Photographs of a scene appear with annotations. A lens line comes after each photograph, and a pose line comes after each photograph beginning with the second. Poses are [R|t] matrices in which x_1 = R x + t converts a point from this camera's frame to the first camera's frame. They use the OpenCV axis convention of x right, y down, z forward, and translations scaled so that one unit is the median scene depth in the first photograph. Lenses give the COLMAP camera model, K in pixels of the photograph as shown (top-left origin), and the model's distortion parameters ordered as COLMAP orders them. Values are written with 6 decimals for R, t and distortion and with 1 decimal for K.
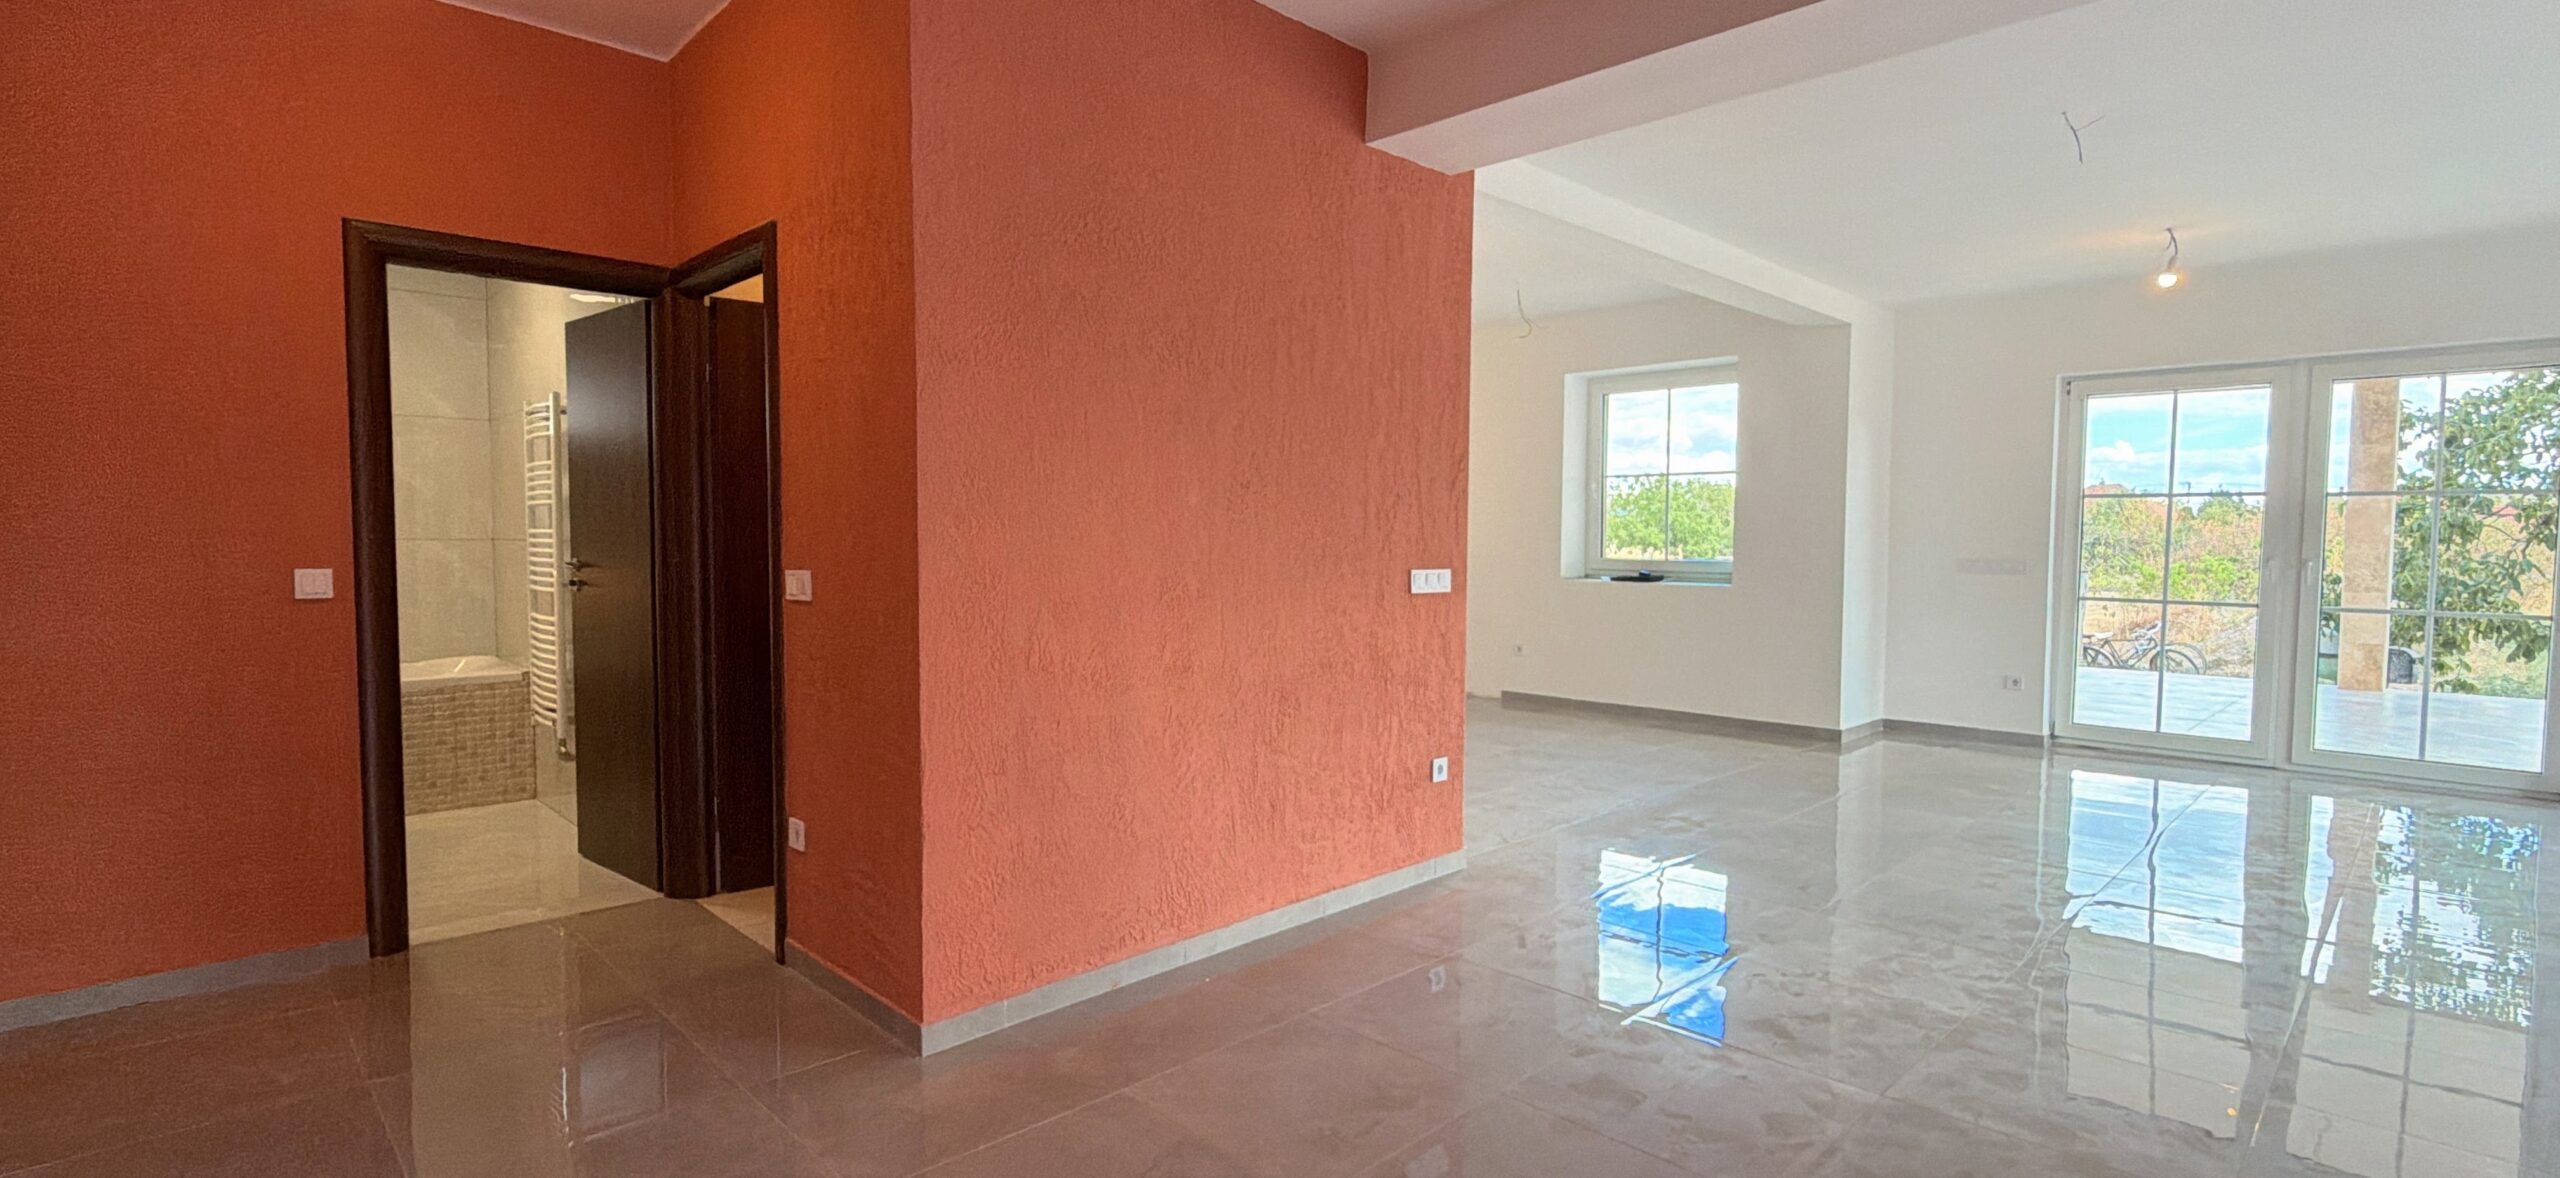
lens RADIAL K [[1164.5, 0, 1281.6], [0, 1164.5, 591.7], [0, 0, 1]] dist [0.001136, -0.000851]
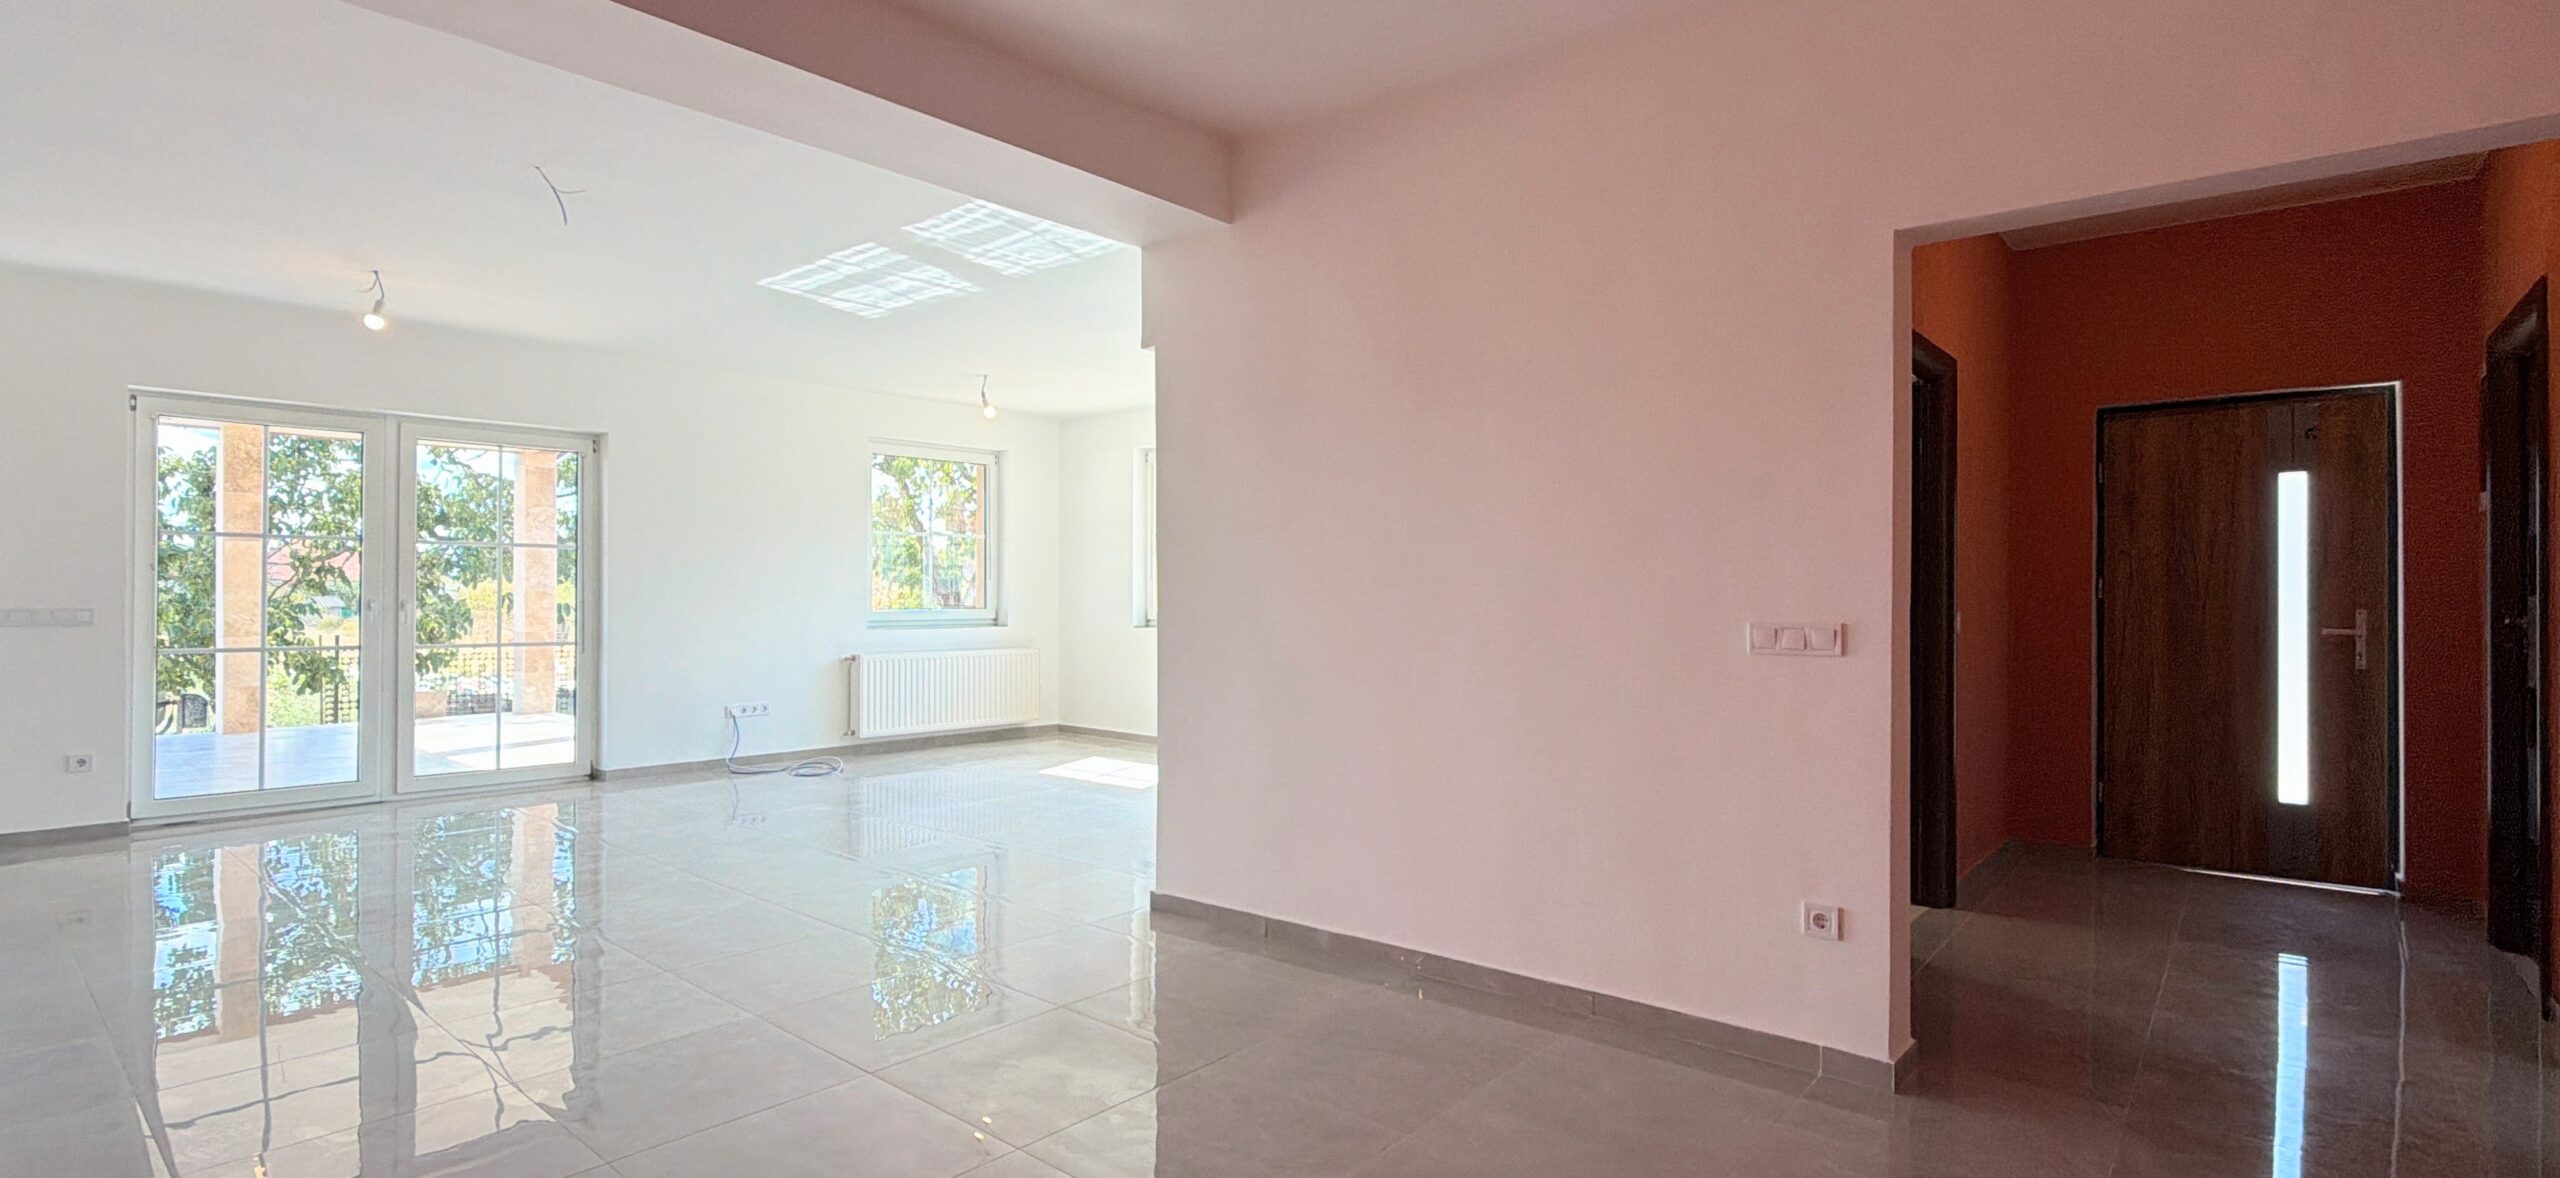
lens RADIAL K [[1164.5, 0, 1281.6], [0, 1164.5, 591.7], [0, 0, 1]] dist [0.001136, -0.000851]
pose [[-0.092770, -0.004486, 0.995677, -0.237691], [0.045539, 0.998924, 0.008744, -0.008189], [-0.994646, 0.046153, -0.092465, 0.256270]]
